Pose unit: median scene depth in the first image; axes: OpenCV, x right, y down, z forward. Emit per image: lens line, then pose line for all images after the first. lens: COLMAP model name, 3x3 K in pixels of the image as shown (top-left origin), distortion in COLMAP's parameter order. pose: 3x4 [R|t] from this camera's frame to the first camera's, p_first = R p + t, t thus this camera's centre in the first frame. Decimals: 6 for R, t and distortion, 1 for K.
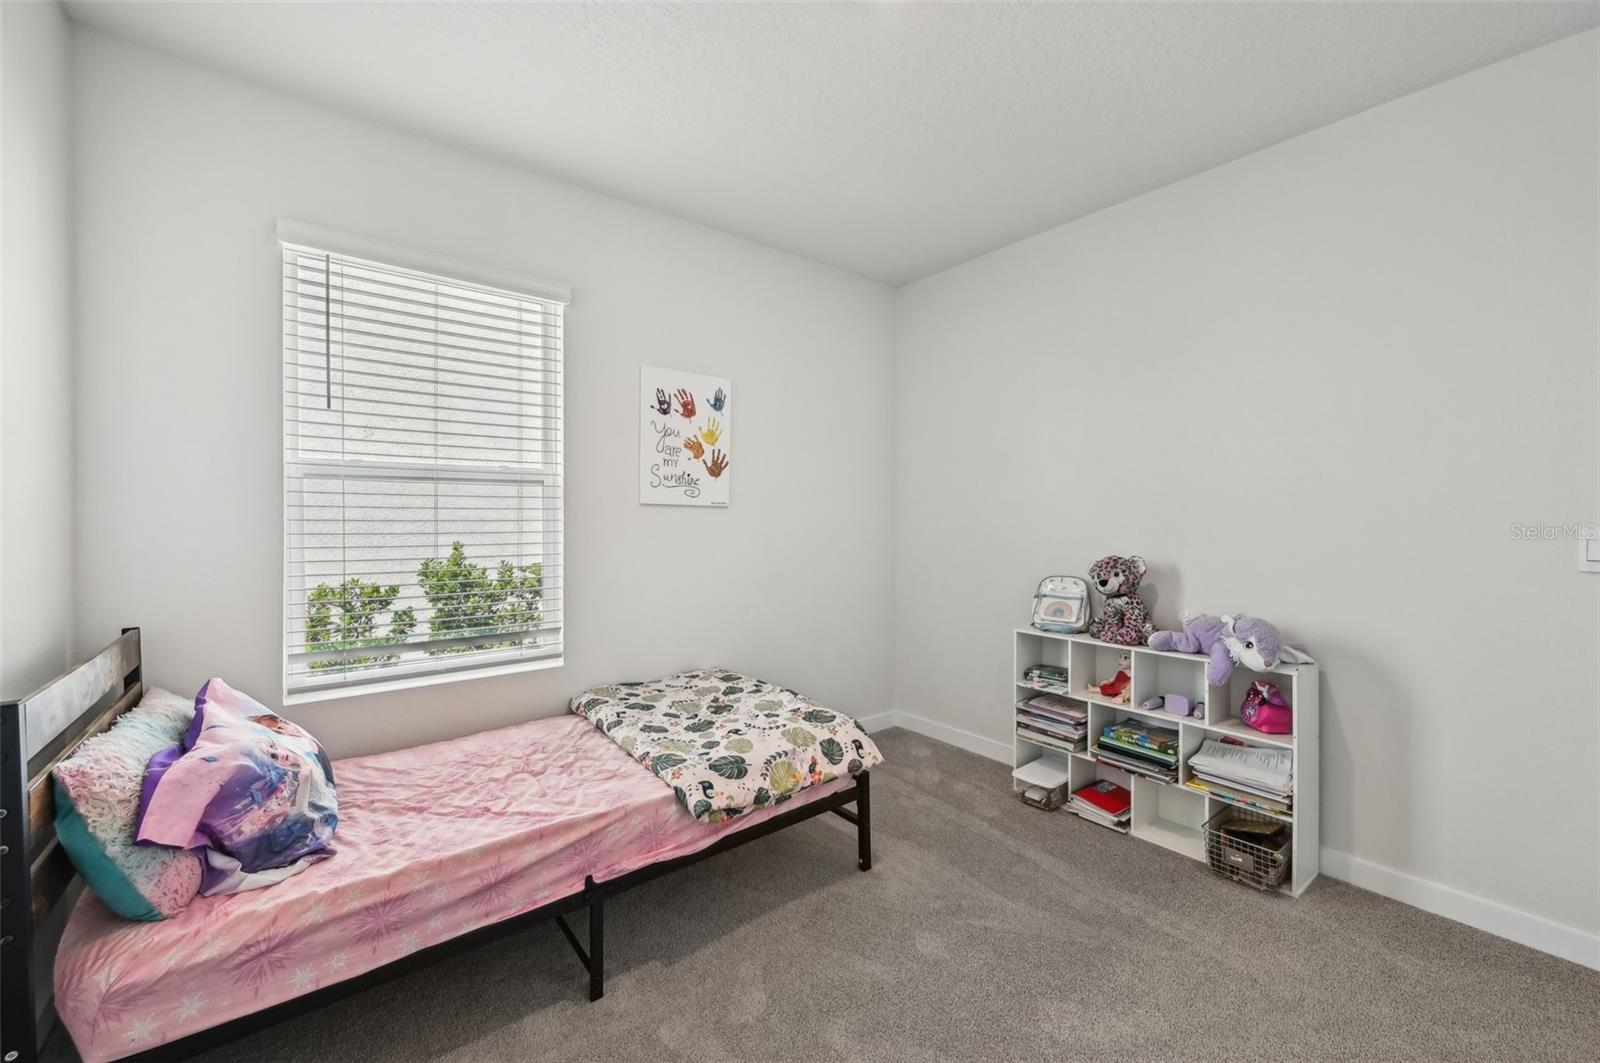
lens RADIAL K [[634.0, 0, 804.0], [0, 634.0, 528.2], [0, 0, 1]] dist [0.001611, -0.000060]
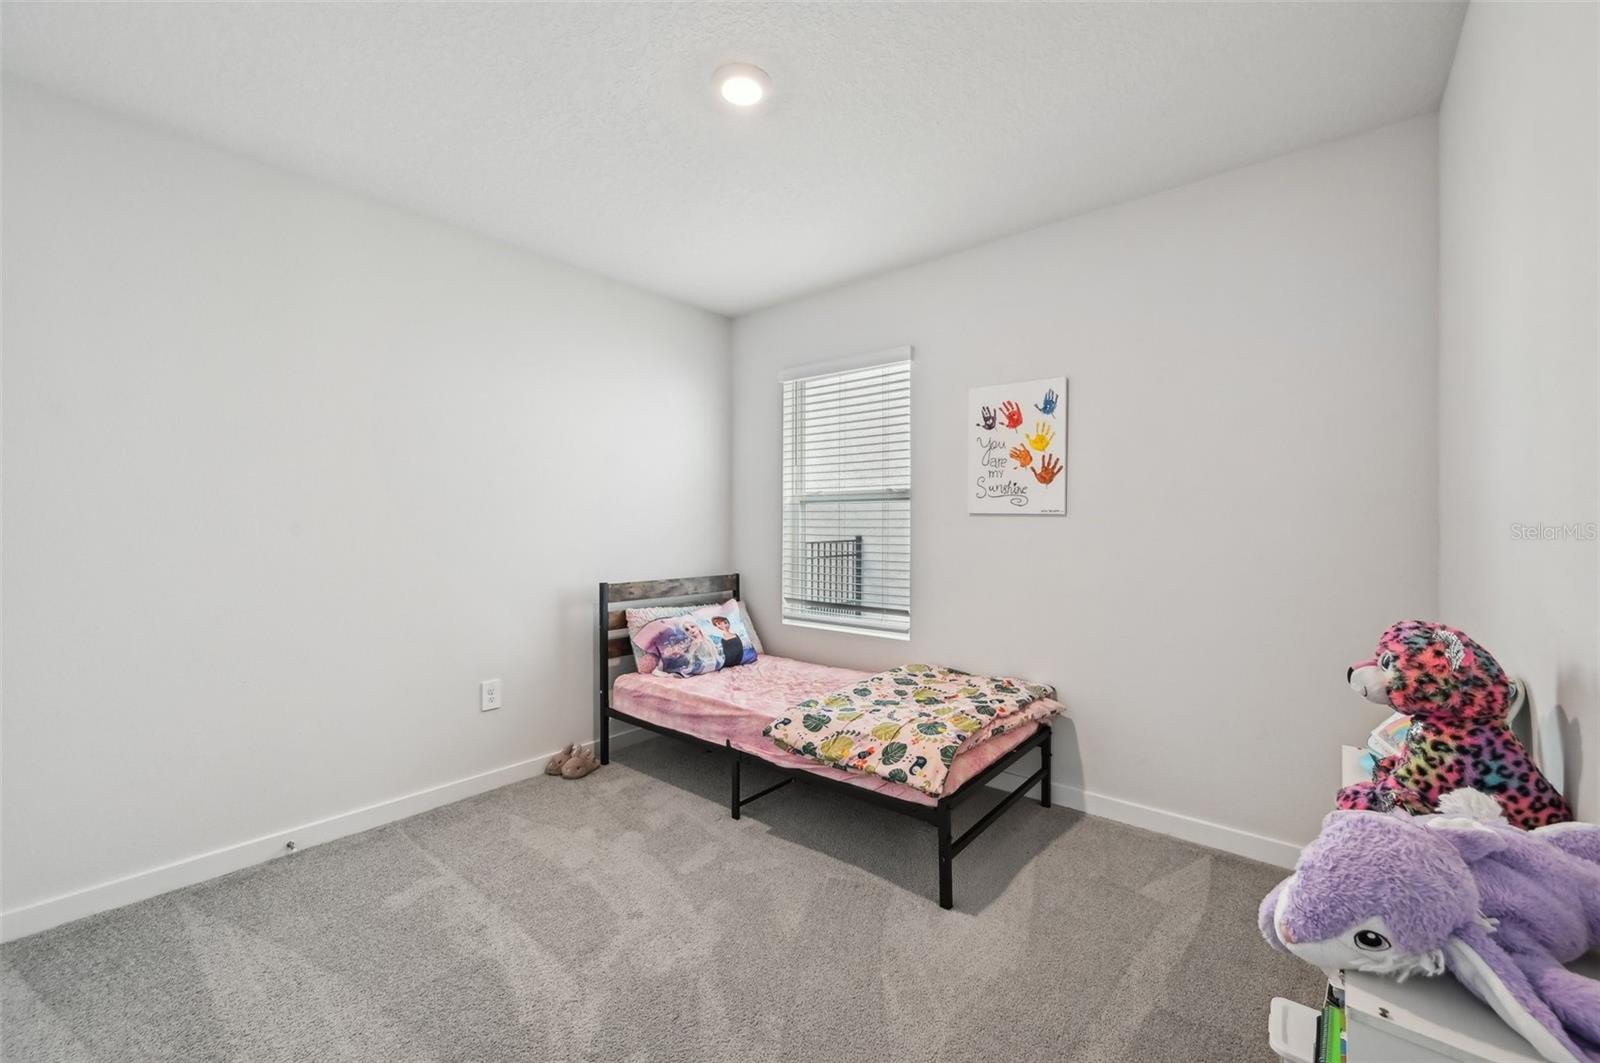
lens RADIAL K [[634.0, 0, 804.0], [0, 634.0, 528.2], [0, 0, 1]] dist [0.001611, -0.000060]
pose [[0.212599, 0.009979, -0.977089, 0.768996], [-0.017319, 0.999829, 0.006443, -0.014774], [0.976986, 0.015553, 0.212735, 0.476935]]
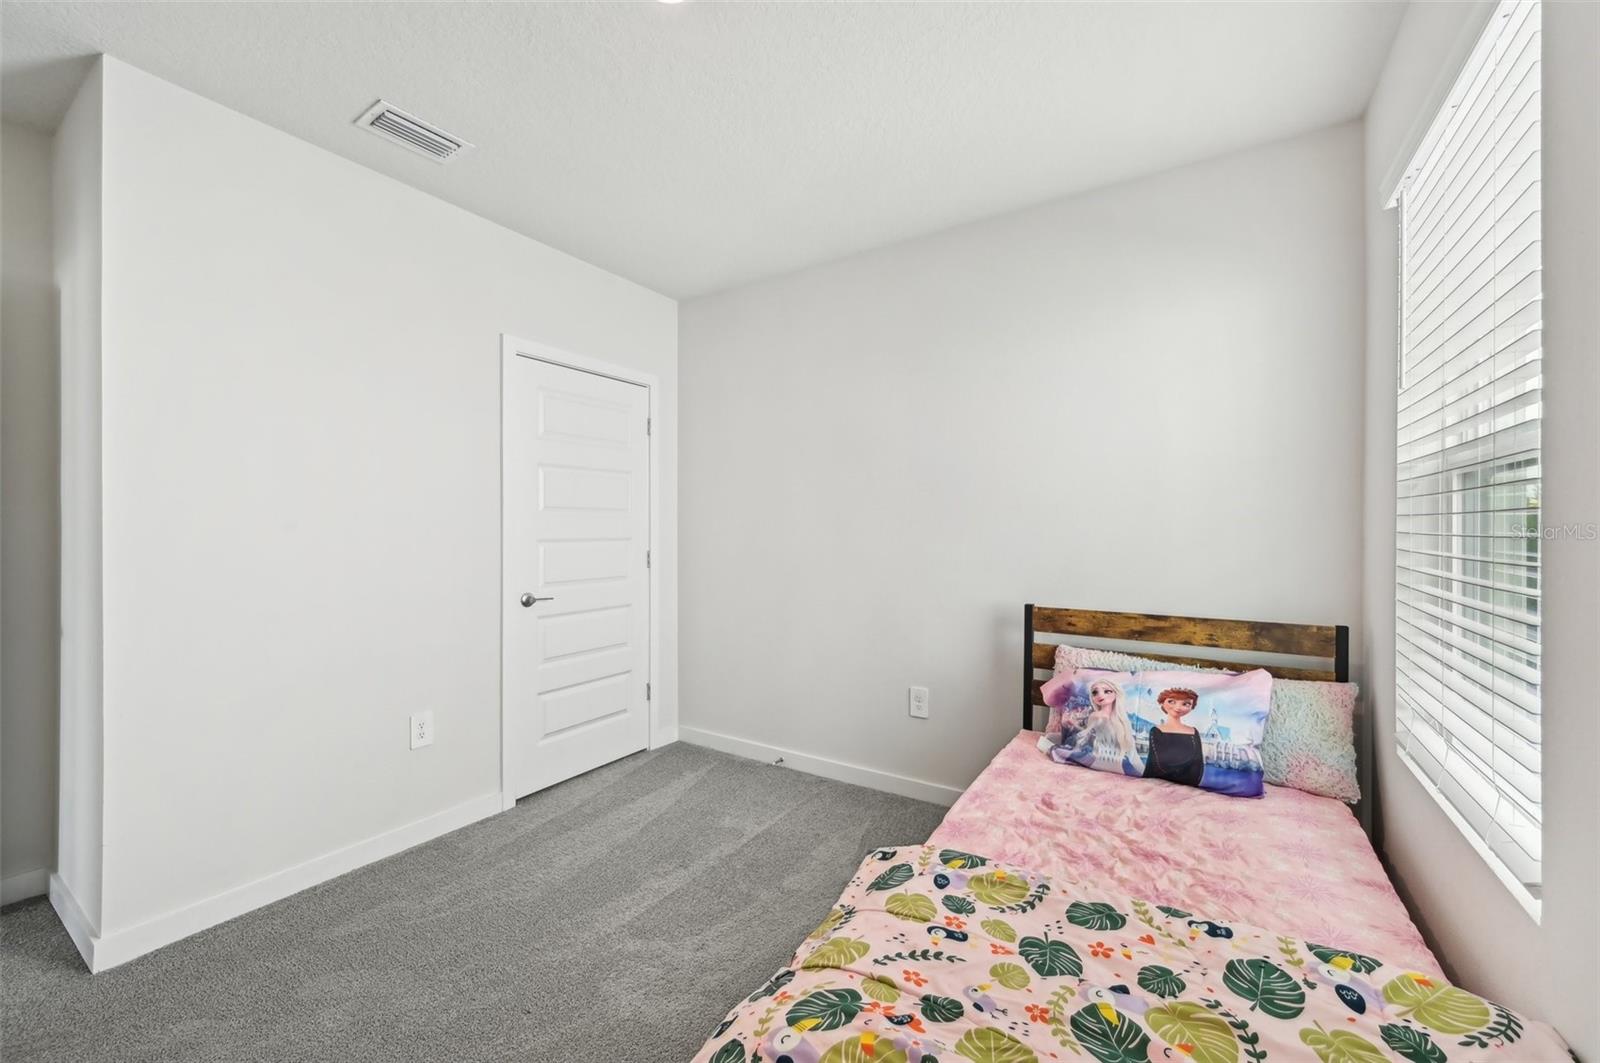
lens RADIAL K [[634.0, 0, 804.0], [0, 634.0, 528.2], [0, 0, 1]] dist [0.001611, -0.000060]
pose [[-0.945247, 0.004562, -0.326325, 0.140175], [0.001178, 0.999944, 0.010564, -0.018966], [0.326355, 0.009601, -0.945199, 1.122662]]
